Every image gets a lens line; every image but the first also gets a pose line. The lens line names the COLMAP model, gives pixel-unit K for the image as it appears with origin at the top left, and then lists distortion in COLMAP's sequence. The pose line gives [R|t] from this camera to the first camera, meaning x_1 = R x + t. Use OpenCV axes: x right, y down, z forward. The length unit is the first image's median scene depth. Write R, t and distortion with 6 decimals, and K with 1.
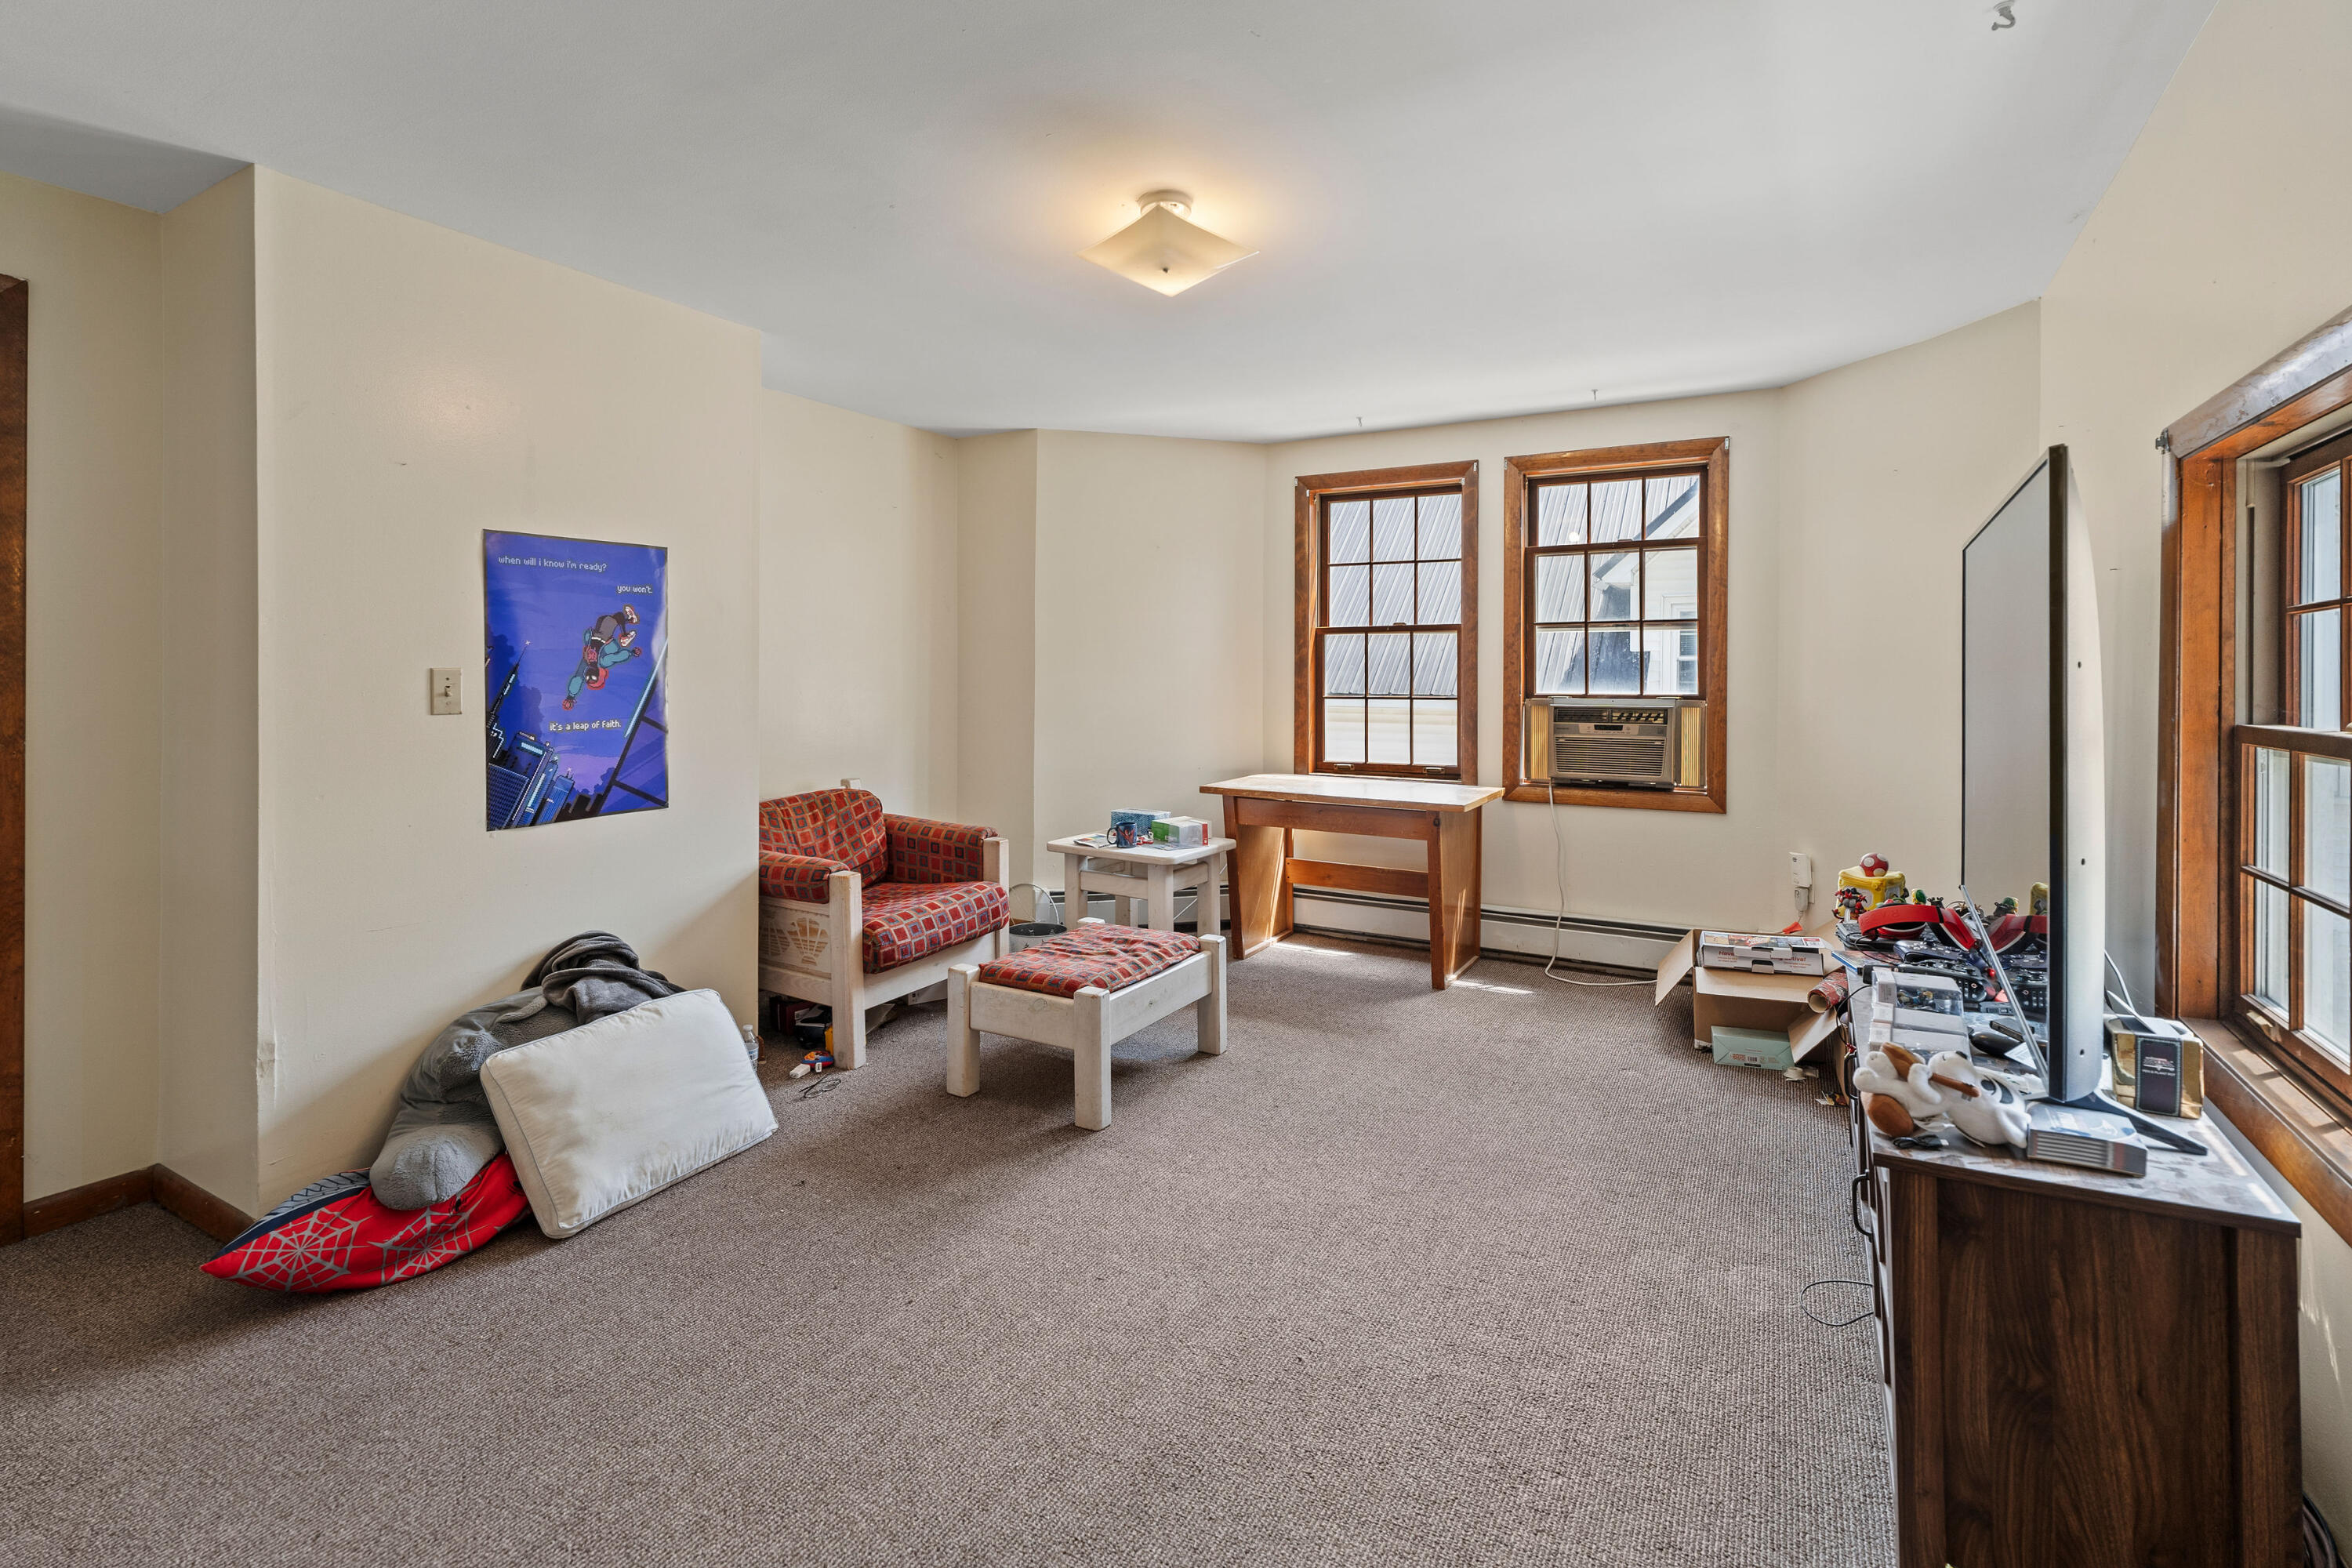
lens RADIAL K [[1091.0, 0, 1175.3], [0, 1091.0, 665.7], [0, 0, 1]] dist [-0.002537, -0.000005]
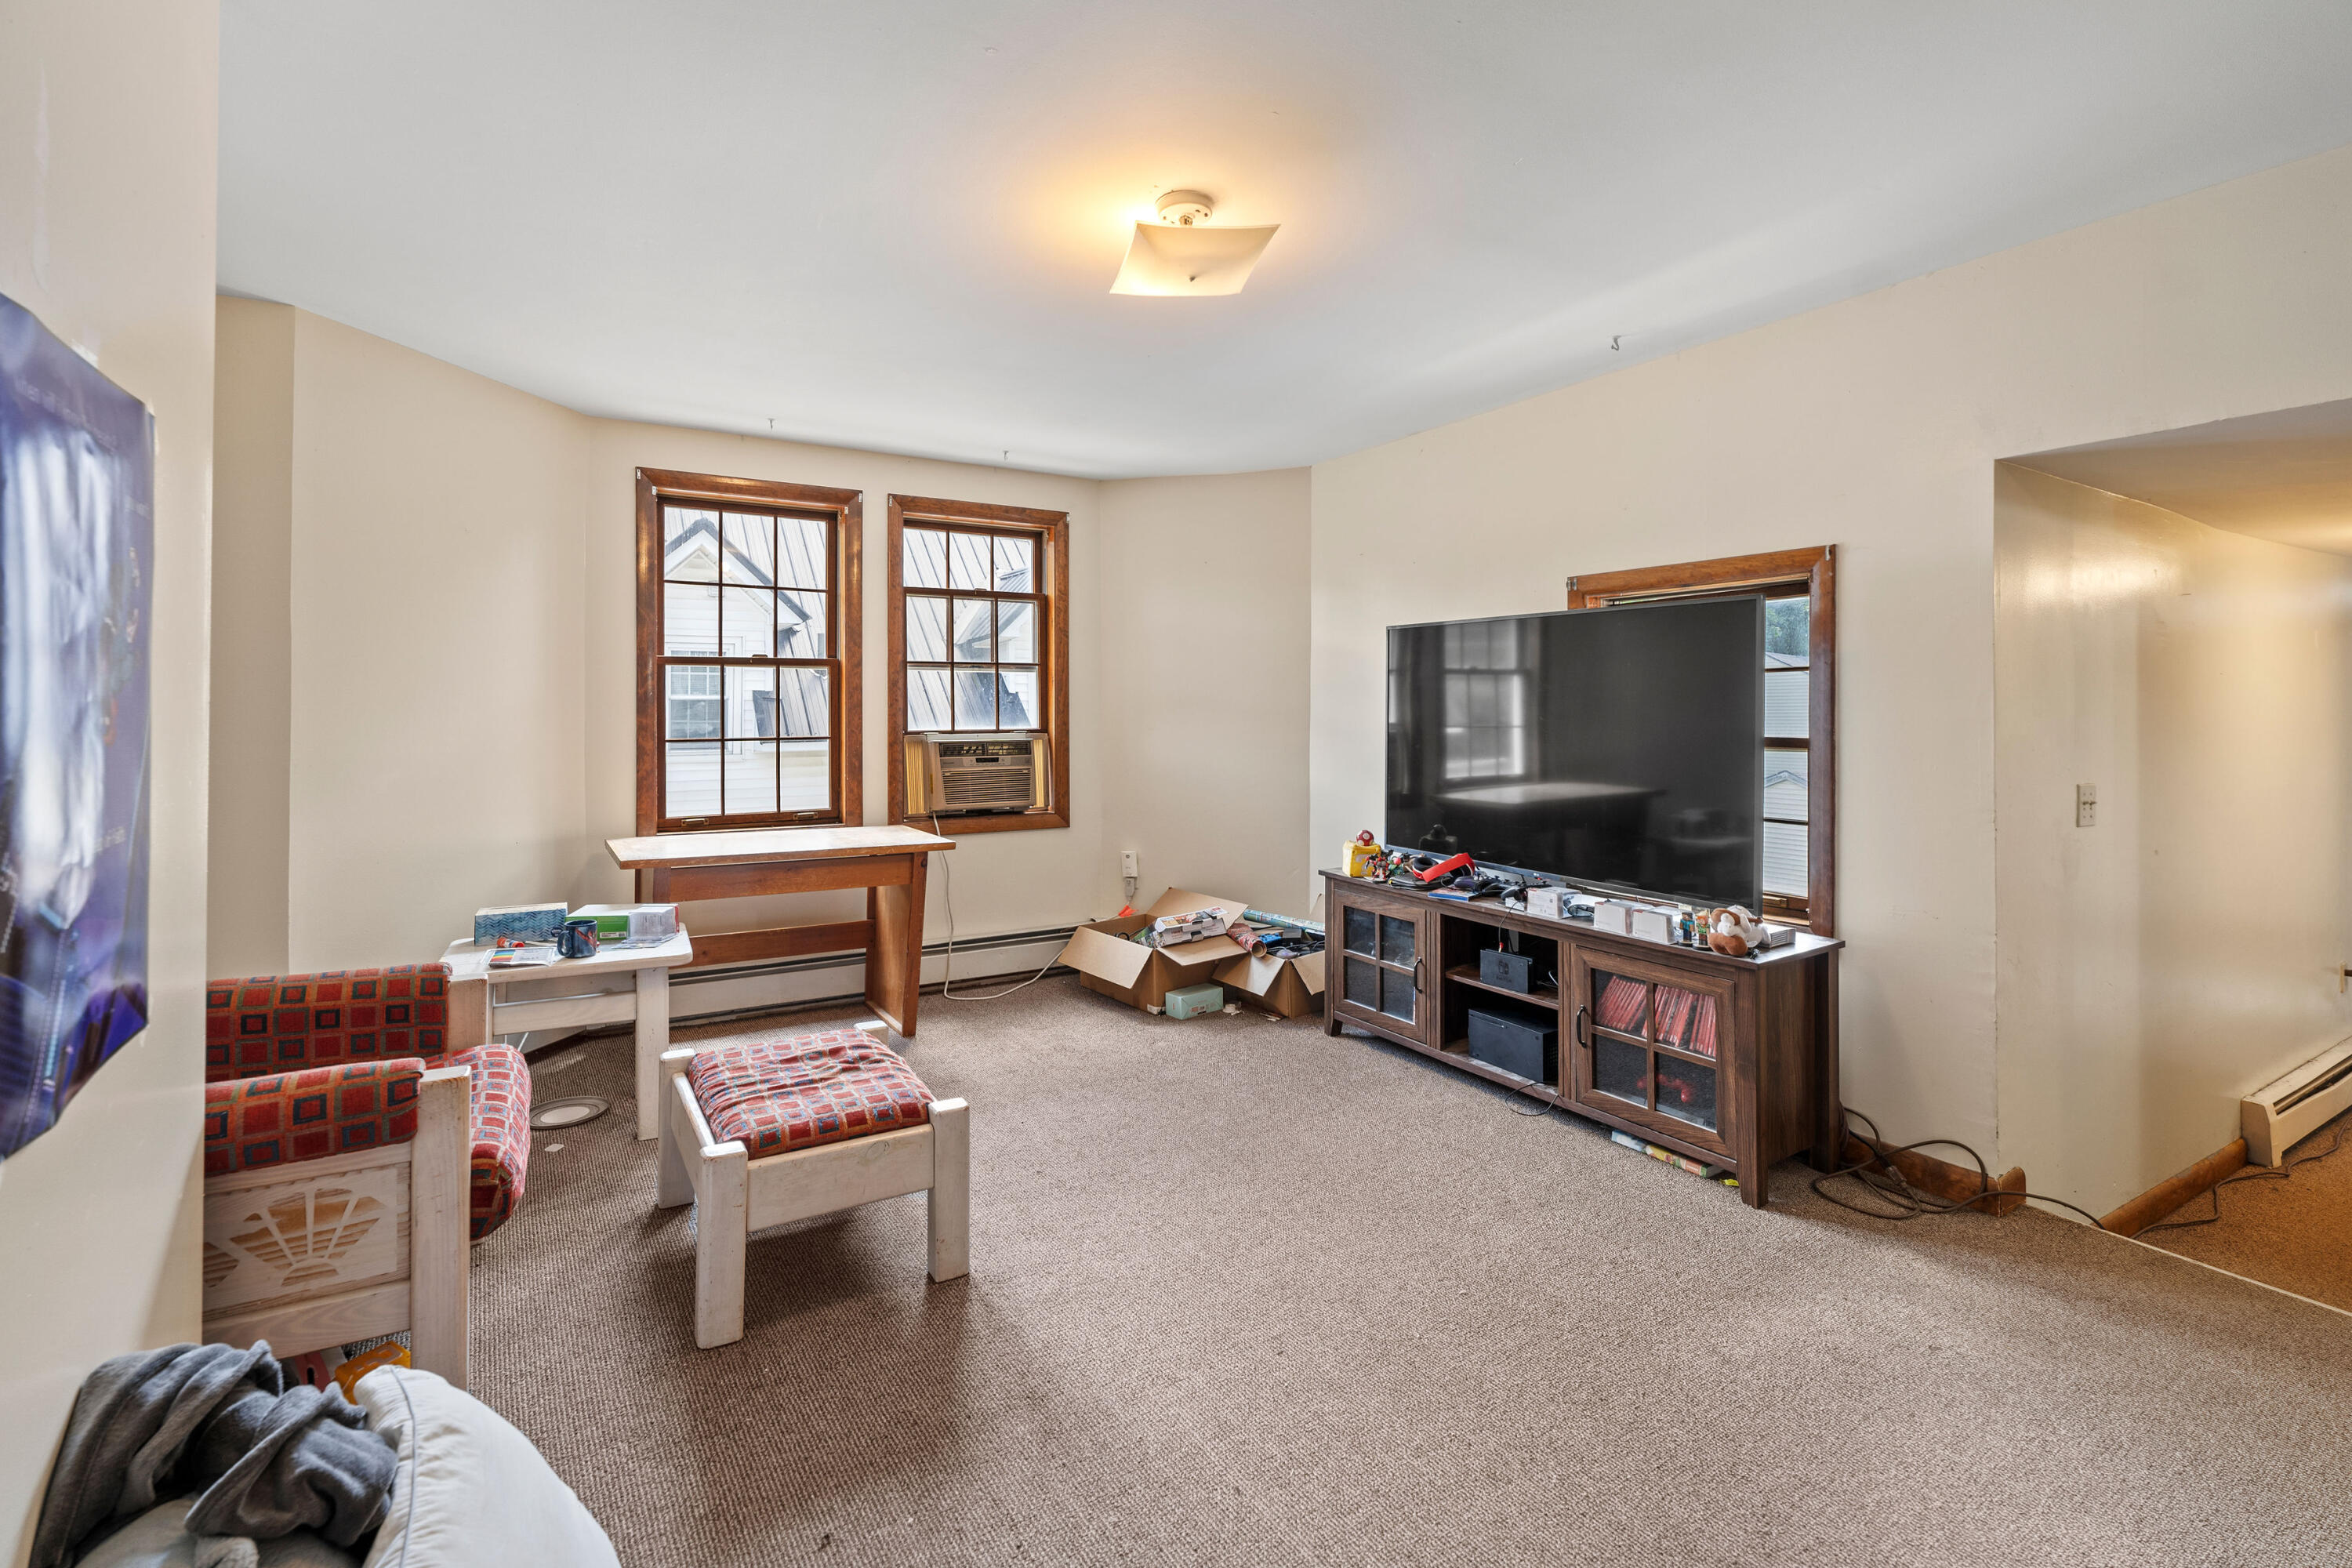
lens RADIAL K [[1076.7, 0, 1177.3], [0, 1076.7, 707.8], [0, 0, 1]] dist [0.001095, 0.000476]
pose [[0.480511, 0.000194, 0.876989, -0.450337], [-0.002374, 0.999997, 0.001079, 0.002844], [-0.876985, -0.002600, 0.480510, 0.308311]]
